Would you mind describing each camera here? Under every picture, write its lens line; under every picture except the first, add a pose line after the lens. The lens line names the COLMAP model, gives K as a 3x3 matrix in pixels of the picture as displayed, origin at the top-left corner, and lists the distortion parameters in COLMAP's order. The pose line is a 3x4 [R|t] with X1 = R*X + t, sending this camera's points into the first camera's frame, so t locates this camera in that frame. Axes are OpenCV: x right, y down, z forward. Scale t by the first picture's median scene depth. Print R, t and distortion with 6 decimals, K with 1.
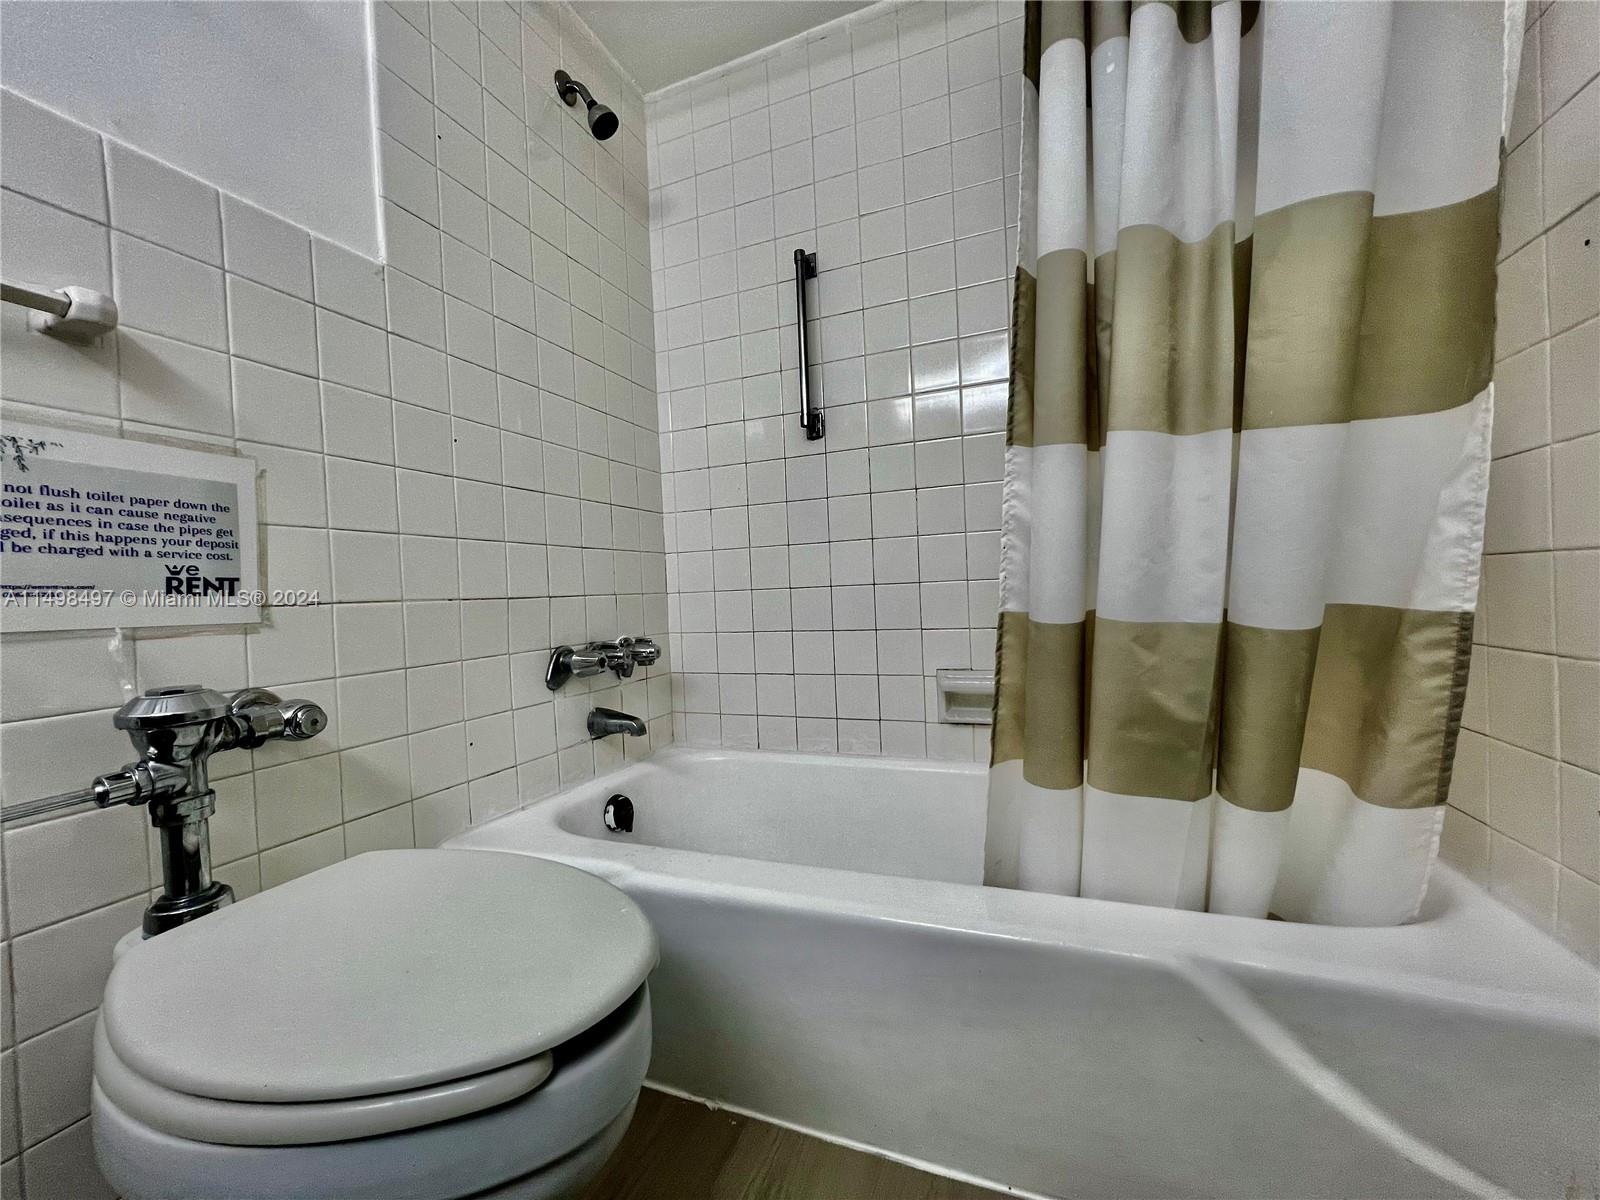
lens RADIAL K [[639.6, 0, 797.0], [0, 639.6, 602.1], [0, 0, 1]] dist [-0.002882, 0.001008]
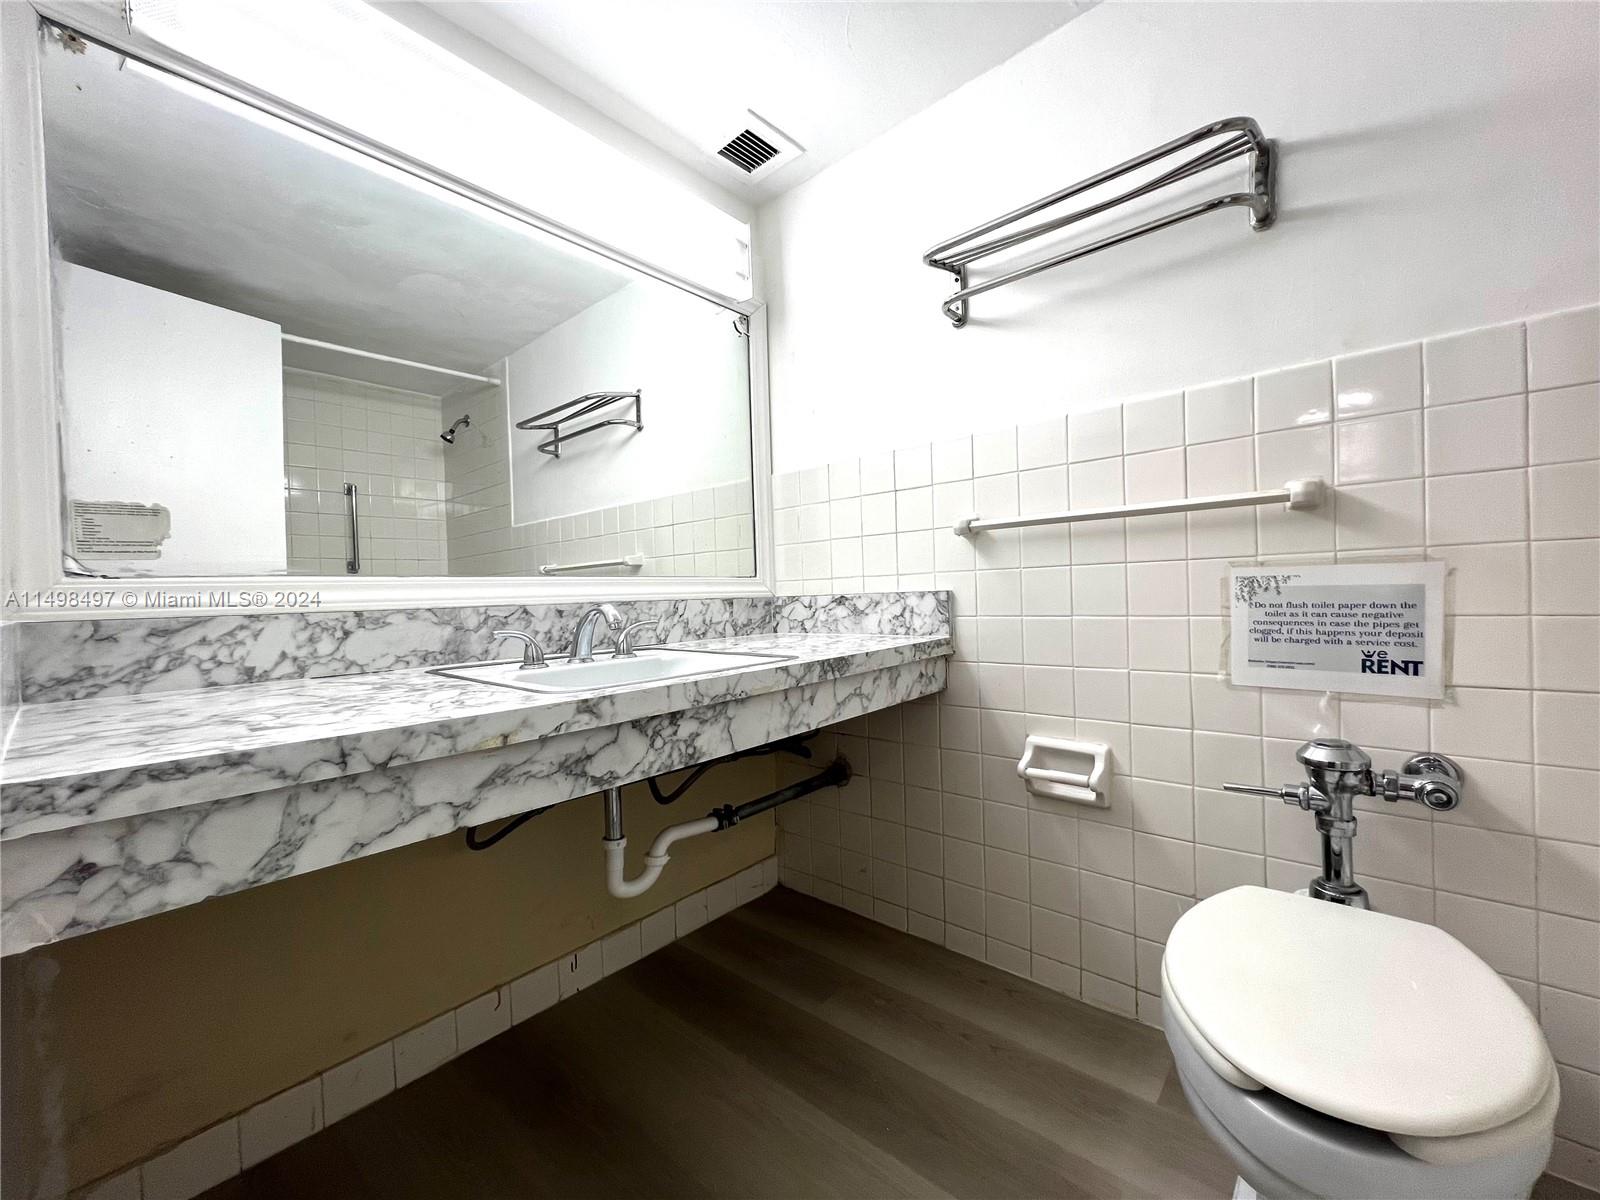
lens RADIAL K [[643.4, 0, 799.7], [0, 643.4, 596.8], [0, 0, 1]] dist [-0.000916, 0.000505]
pose [[-0.306859, 0.062073, -0.949729, 0.715085], [0.031440, 0.997987, 0.055068, -0.291684], [0.951235, -0.012961, -0.308193, 0.269104]]
